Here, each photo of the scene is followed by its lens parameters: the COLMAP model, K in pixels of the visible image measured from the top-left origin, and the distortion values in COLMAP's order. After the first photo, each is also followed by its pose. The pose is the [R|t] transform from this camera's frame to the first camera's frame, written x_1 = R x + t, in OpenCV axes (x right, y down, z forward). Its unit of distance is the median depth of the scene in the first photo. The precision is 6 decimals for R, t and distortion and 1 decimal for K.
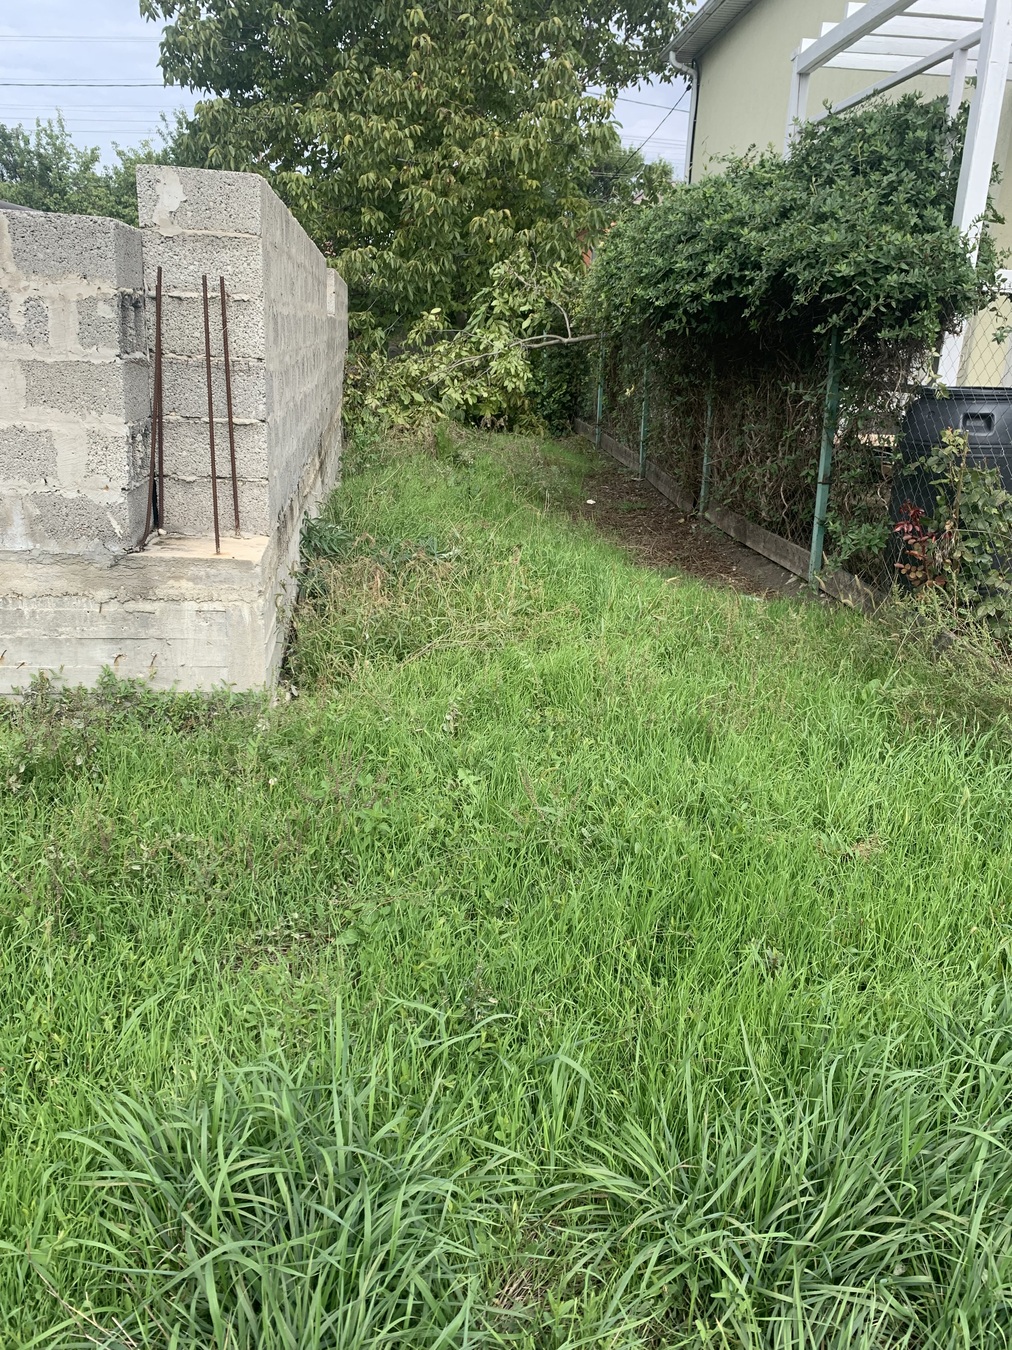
lens RADIAL K [[1031.9, 0, 505.9], [0, 1031.9, 678.2], [0, 0, 1]] dist [0.044528, -0.046821]
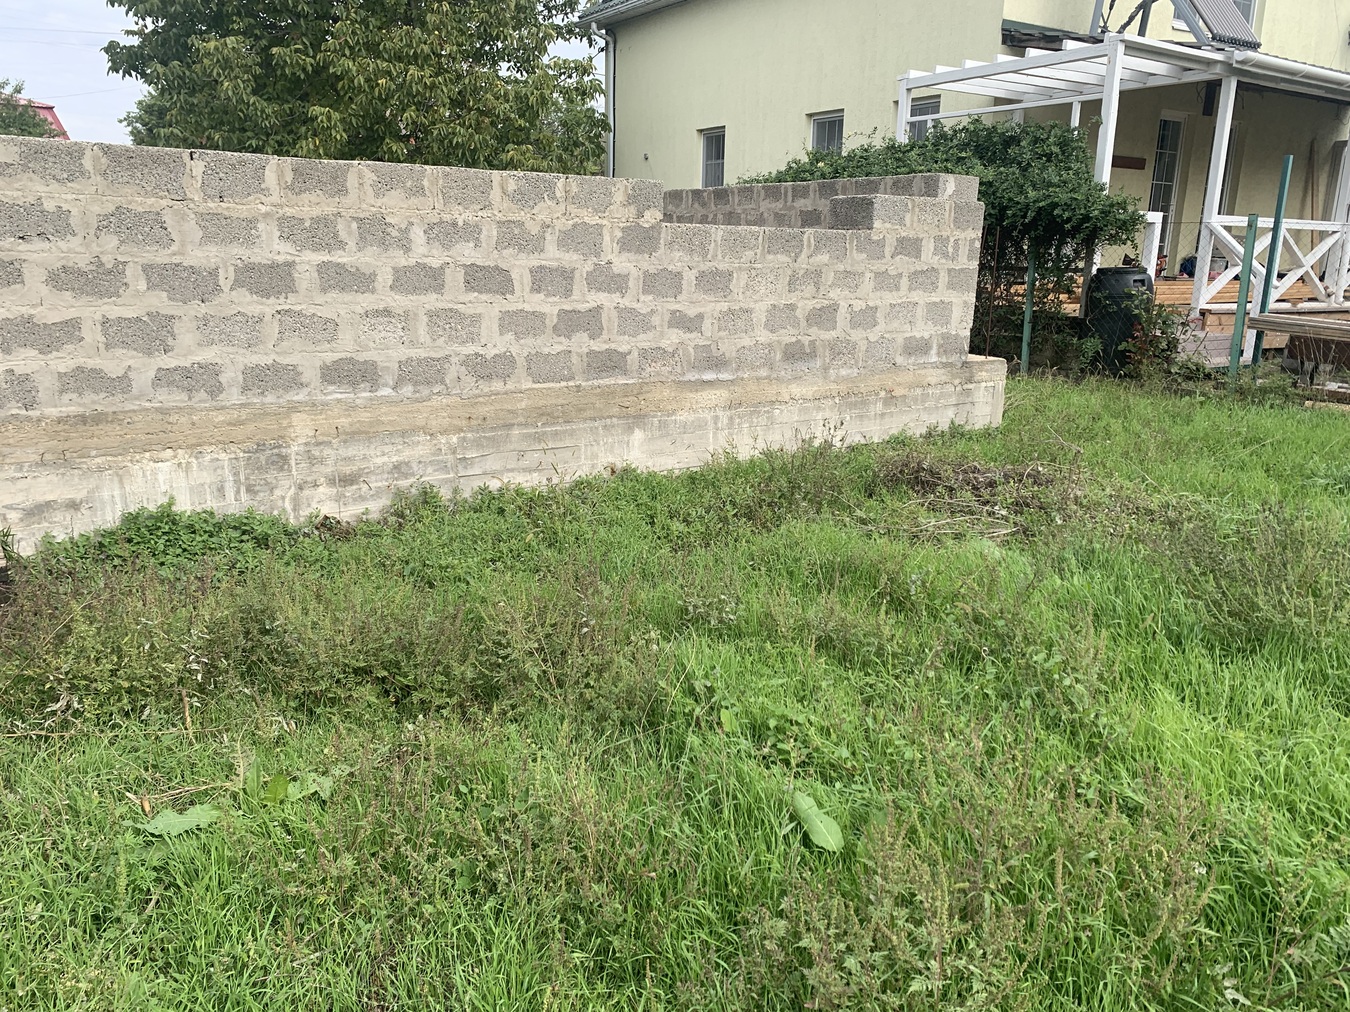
lens RADIAL K [[1031.9, 0, 657.0], [0, 1031.9, 528.4], [0, 0, 1]] dist [0.044528, -0.046821]
pose [[0.881951, -0.146280, 0.448069, -1.852117], [0.166295, 0.986061, -0.005407, 0.115195], [-0.441032, 0.079280, 0.893983, -0.525713]]
